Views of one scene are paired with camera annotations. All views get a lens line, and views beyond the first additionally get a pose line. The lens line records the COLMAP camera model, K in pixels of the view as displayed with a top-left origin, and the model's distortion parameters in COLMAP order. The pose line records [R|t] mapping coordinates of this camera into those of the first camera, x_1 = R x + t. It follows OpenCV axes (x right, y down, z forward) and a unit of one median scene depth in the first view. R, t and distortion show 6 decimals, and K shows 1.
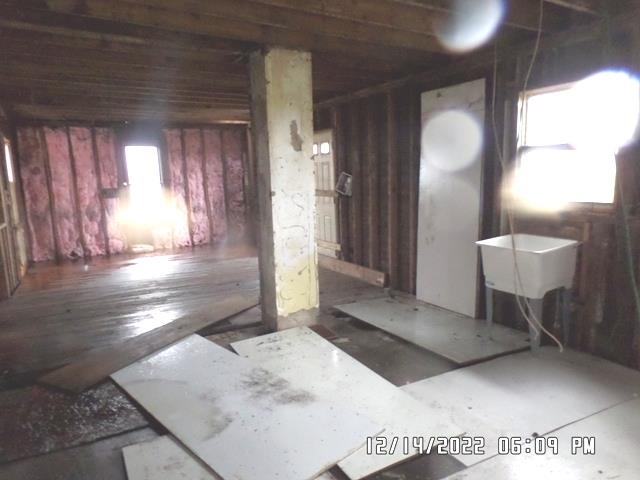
lens RADIAL K [[442.9, 0, 321.5], [0, 442.9, 241.4], [0, 0, 1]] dist [0.012741, -0.004804]
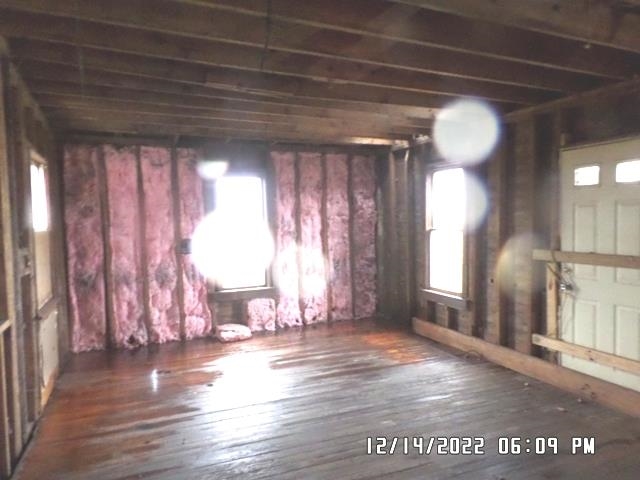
lens RADIAL K [[442.9, 0, 317.8], [0, 442.9, 239.4], [0, 0, 1]] dist [0.012741, -0.004804]
pose [[0.994544, 0.016241, -0.103049, -0.224680], [-0.026570, 0.994666, -0.099667, -0.058630], [0.100881, 0.101861, 0.989670, 0.371414]]
